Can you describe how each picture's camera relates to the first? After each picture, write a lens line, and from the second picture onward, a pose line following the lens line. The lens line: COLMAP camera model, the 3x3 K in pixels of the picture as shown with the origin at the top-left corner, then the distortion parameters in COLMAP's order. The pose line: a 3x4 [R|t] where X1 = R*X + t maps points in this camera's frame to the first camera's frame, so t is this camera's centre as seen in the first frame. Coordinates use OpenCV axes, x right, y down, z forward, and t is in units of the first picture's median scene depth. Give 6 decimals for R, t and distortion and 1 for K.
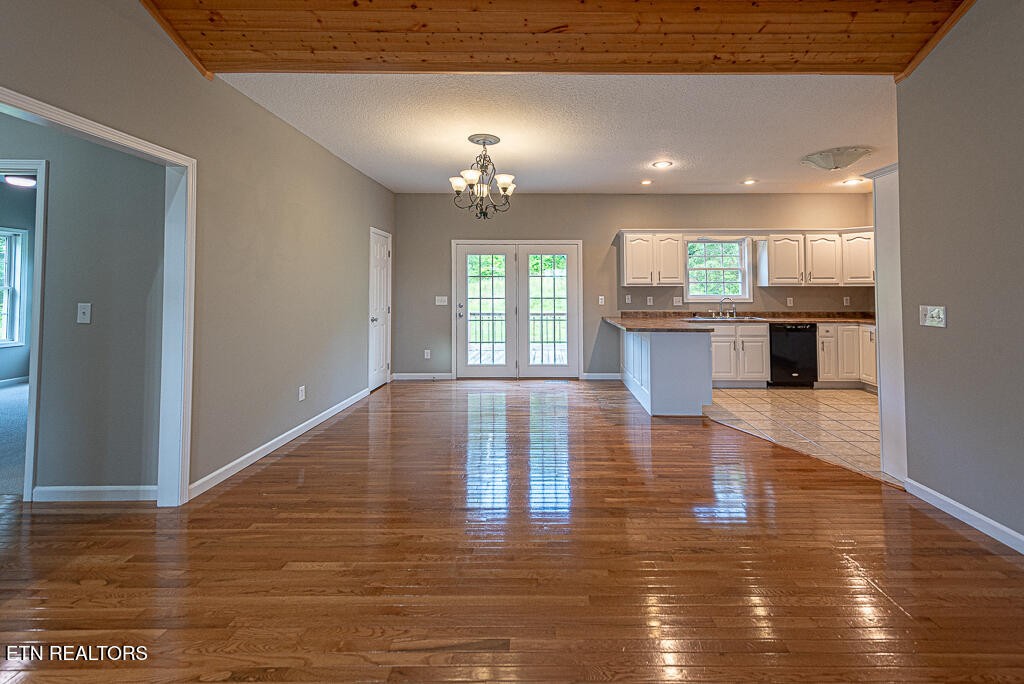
lens RADIAL K [[425.7, 0, 556.9], [0, 425.7, 279.0], [0, 0, 1]] dist [-0.000828, 0.001990]
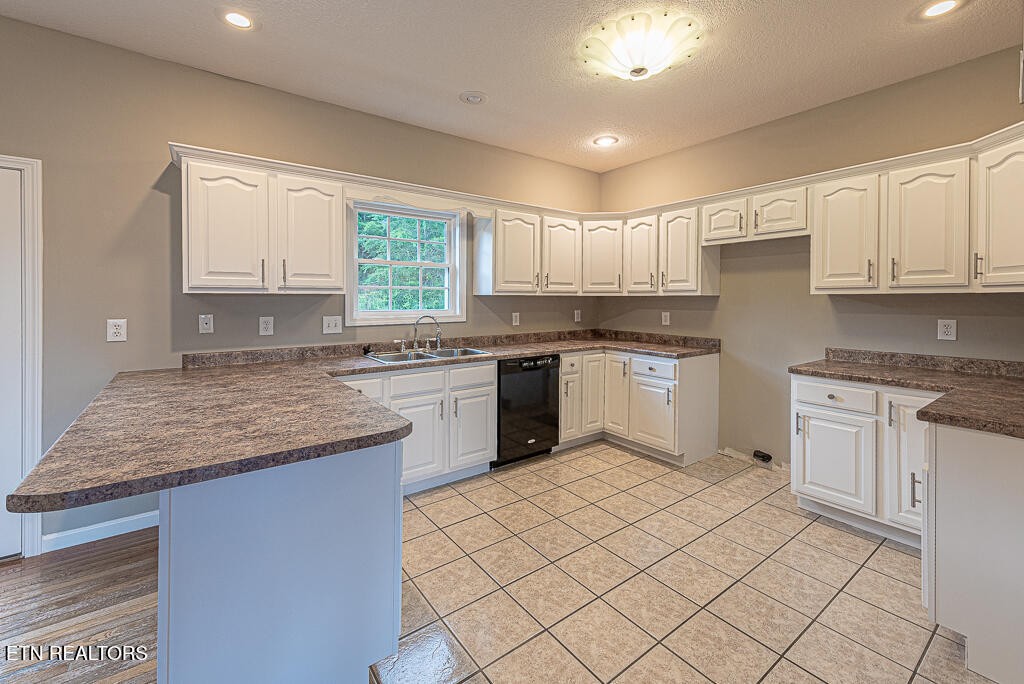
lens RADIAL K [[425.7, 0, 506.1], [0, 425.7, 304.4], [0, 0, 1]] dist [-0.000828, 0.001990]
pose [[0.833234, -0.006240, 0.552886, 0.184241], [-0.017795, 0.999116, 0.038096, 0.007179], [-0.552635, -0.041582, 0.832386, 0.494806]]
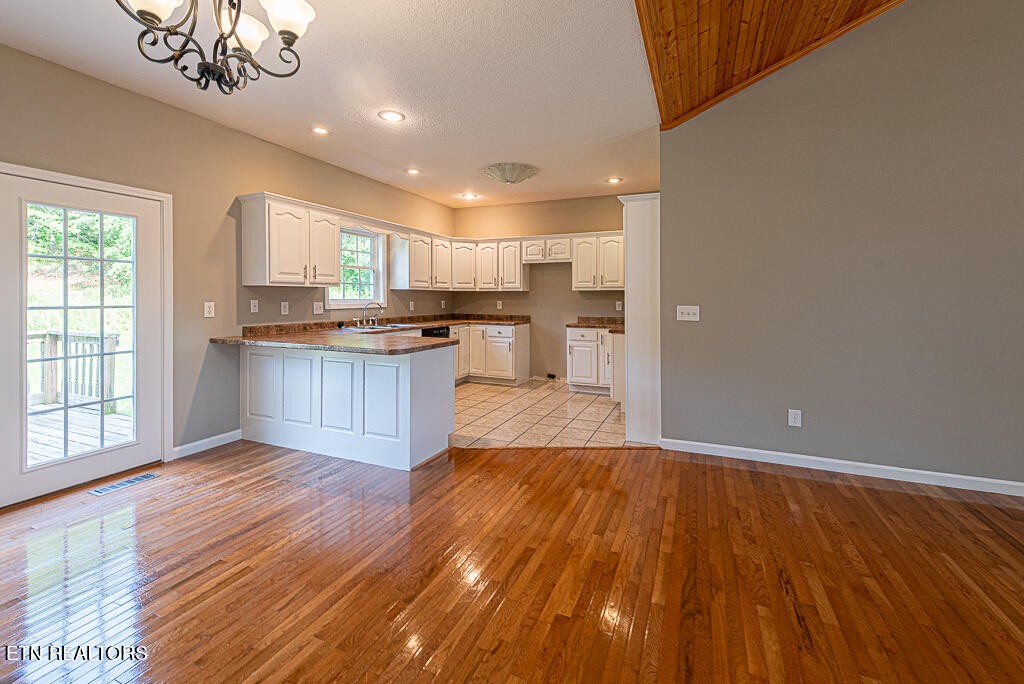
lens RADIAL K [[425.7, 0, 532.0], [0, 425.7, 294.2], [0, 0, 1]] dist [-0.000828, 0.001990]
pose [[0.399105, 0.007305, 0.916876, -0.242636], [-0.029874, 0.999541, 0.005040, 0.014822], [-0.916418, -0.029402, 0.399140, 0.386993]]
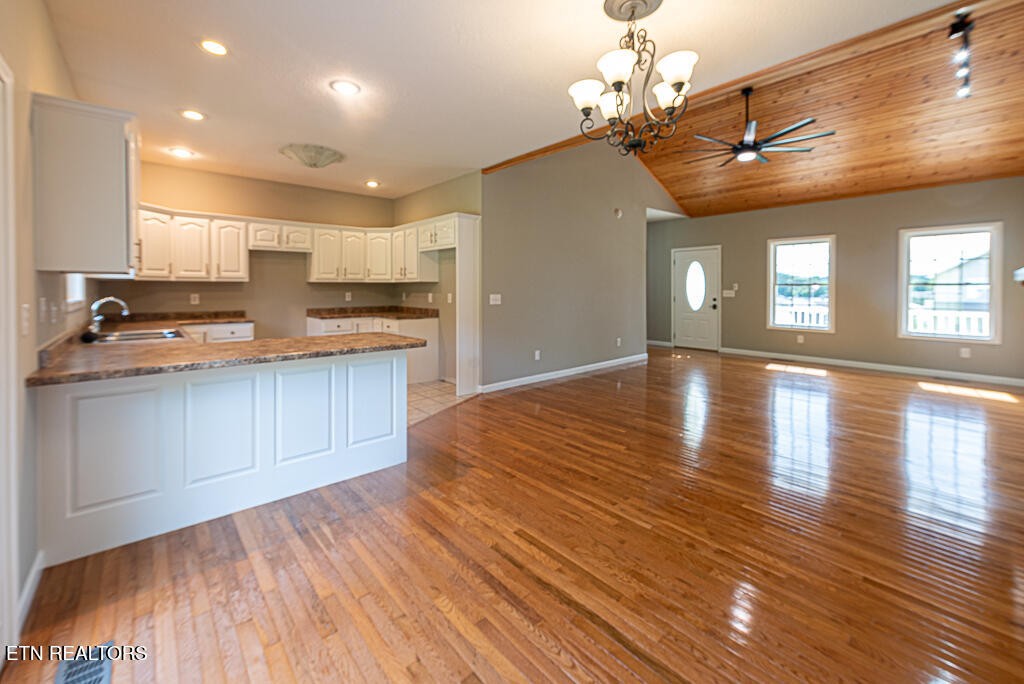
lens RADIAL K [[425.7, 0, 495.5], [0, 425.7, 292.9], [0, 0, 1]] dist [-0.000828, 0.001990]
pose [[-0.654522, -0.005996, 0.756019, -0.299051], [-0.024275, 0.999620, -0.013088, 0.036594], [-0.755653, -0.026919, -0.654419, 1.038967]]
